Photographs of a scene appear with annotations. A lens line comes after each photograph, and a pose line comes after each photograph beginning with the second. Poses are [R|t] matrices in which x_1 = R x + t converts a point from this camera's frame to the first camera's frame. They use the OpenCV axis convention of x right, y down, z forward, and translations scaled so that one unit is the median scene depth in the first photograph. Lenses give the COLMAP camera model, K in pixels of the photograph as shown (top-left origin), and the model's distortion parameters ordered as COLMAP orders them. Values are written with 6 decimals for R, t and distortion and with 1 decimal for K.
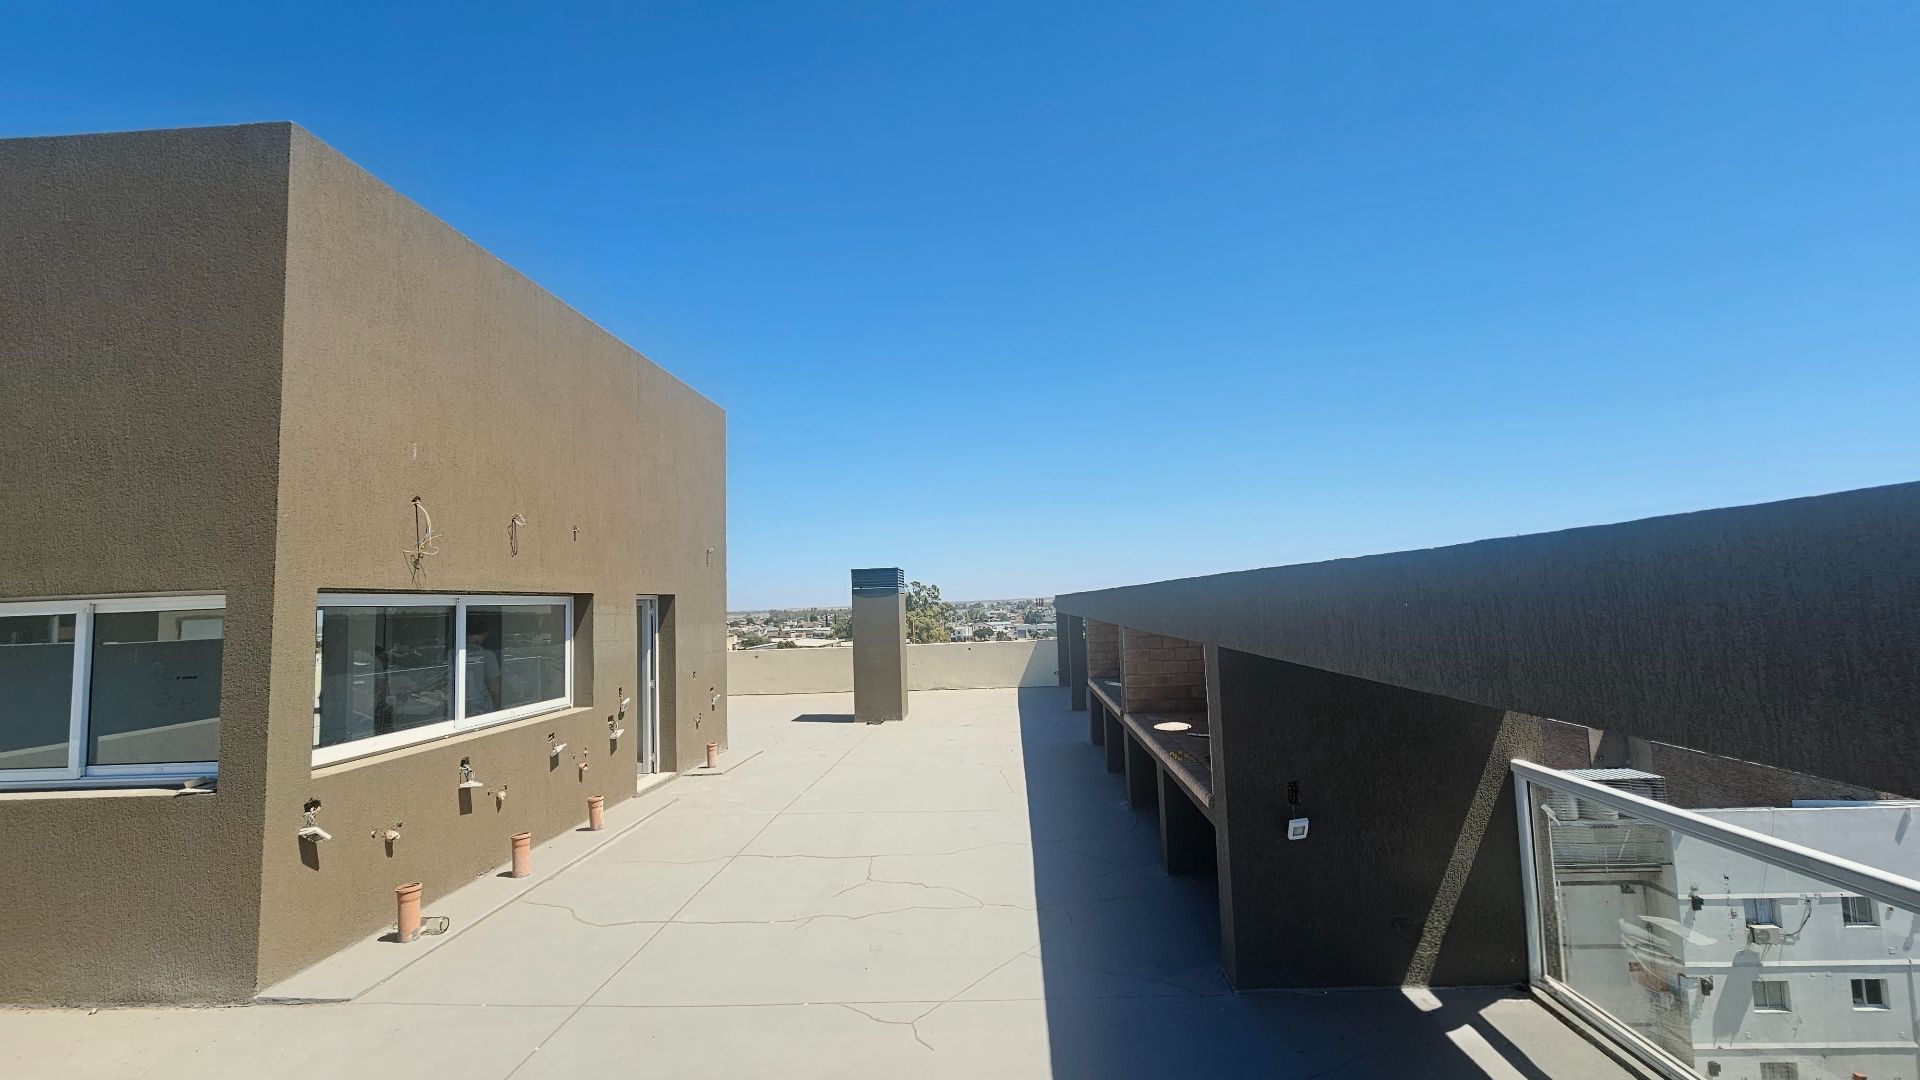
lens RADIAL K [[778.6, 0, 966.5], [0, 778.6, 541.3], [0, 0, 1]] dist [0.000838, 0.000122]
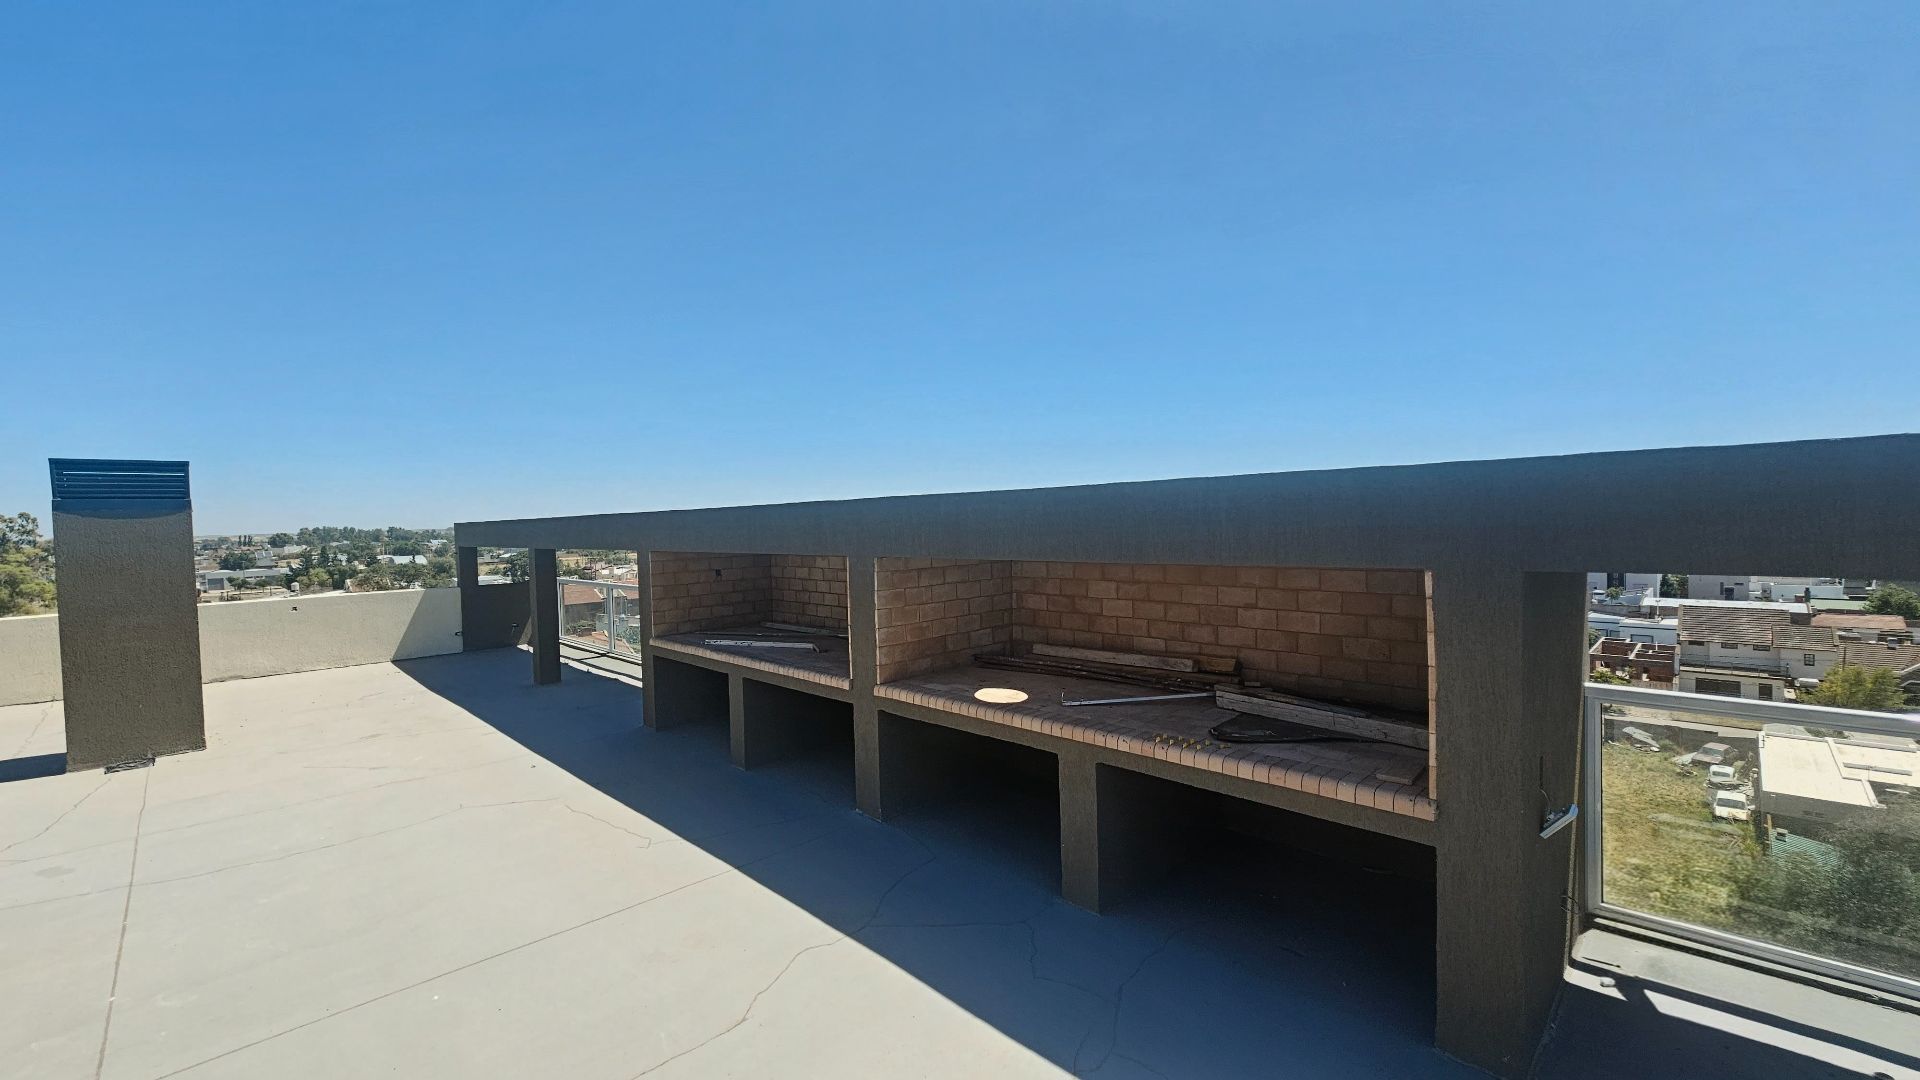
lens RADIAL K [[778.6, 0, 962.8], [0, 778.6, 542.2], [0, 0, 1]] dist [0.000838, 0.000122]
pose [[0.667548, 0.002359, 0.744563, -0.127612], [-0.060806, 0.996827, 0.051358, 0.027874], [-0.742080, -0.079558, 0.665573, 0.245330]]
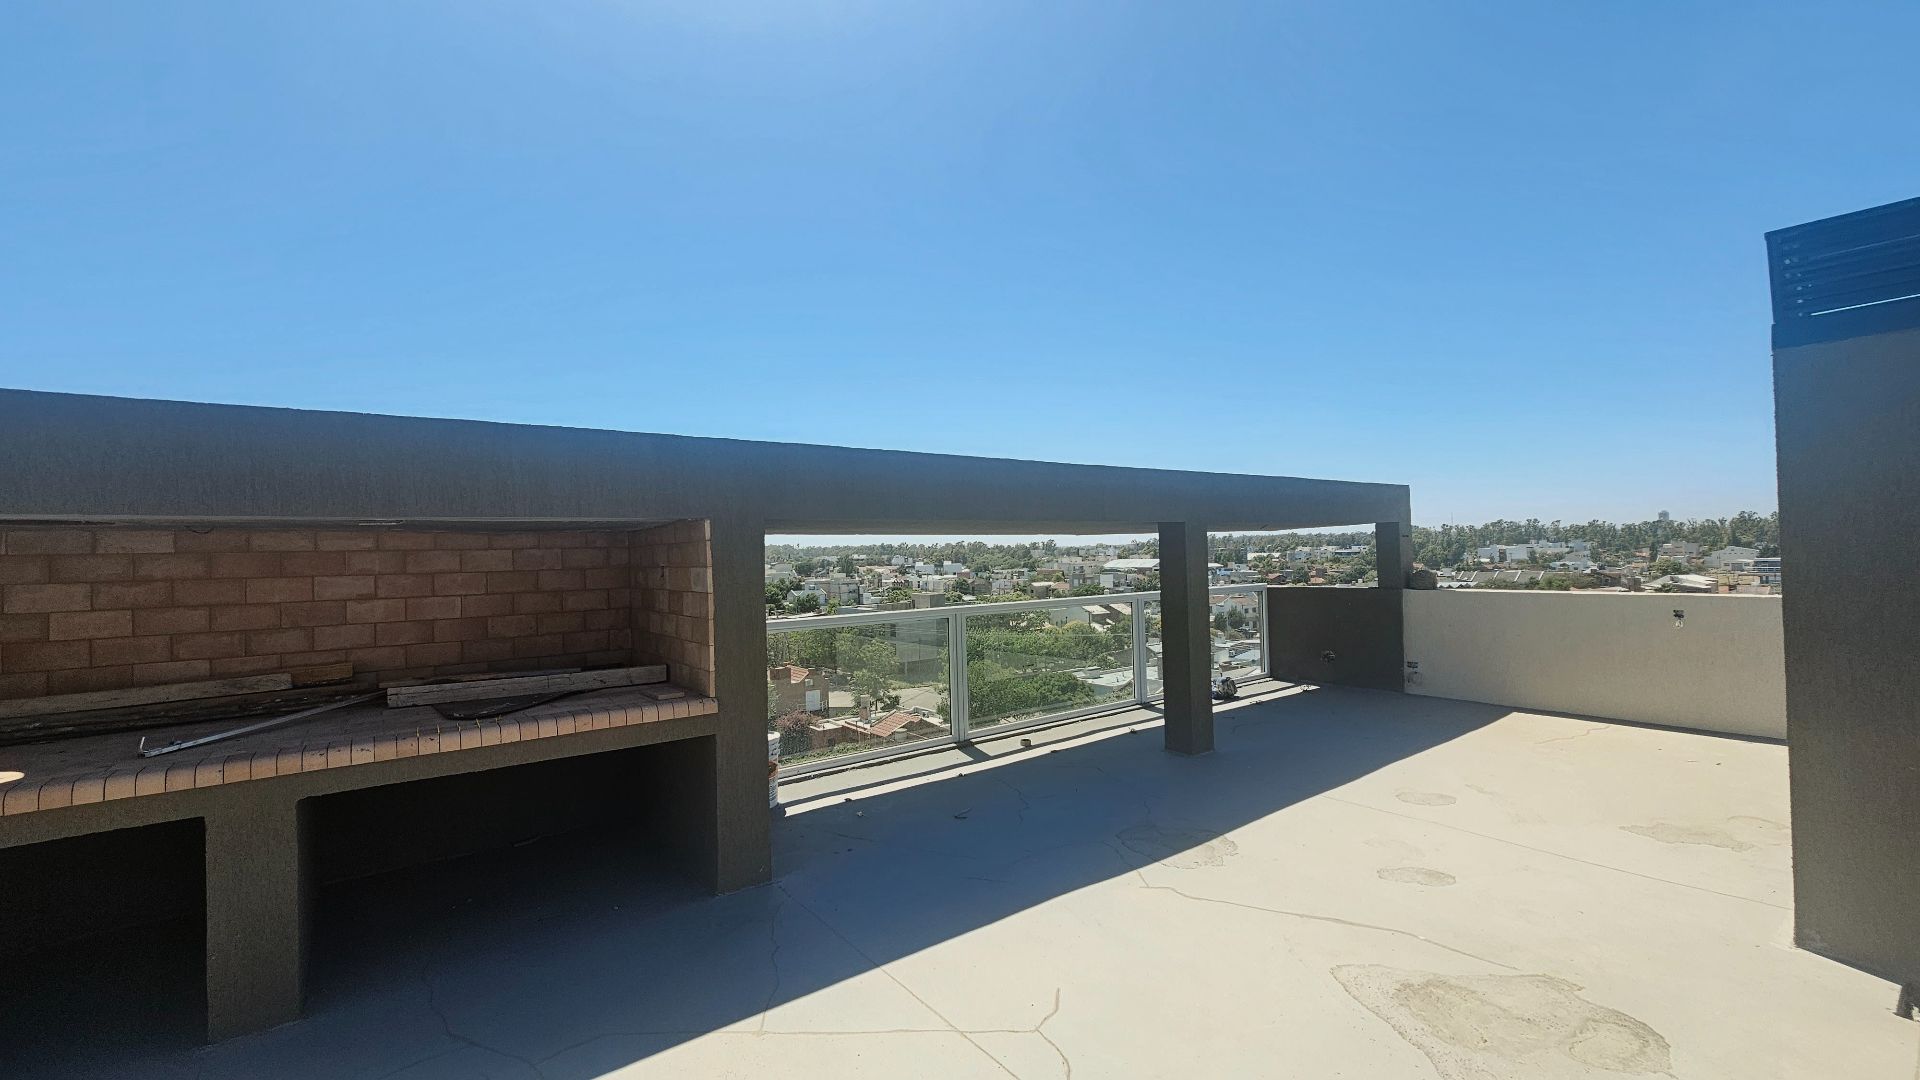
lens RADIAL K [[778.6, 0, 966.3], [0, 778.6, 545.6], [0, 0, 1]] dist [0.000838, 0.000122]
pose [[-0.646177, 0.063565, 0.760536, -0.150245], [-0.009618, 0.995768, -0.091397, 0.067264], [-0.763127, -0.066373, -0.642831, 0.381306]]
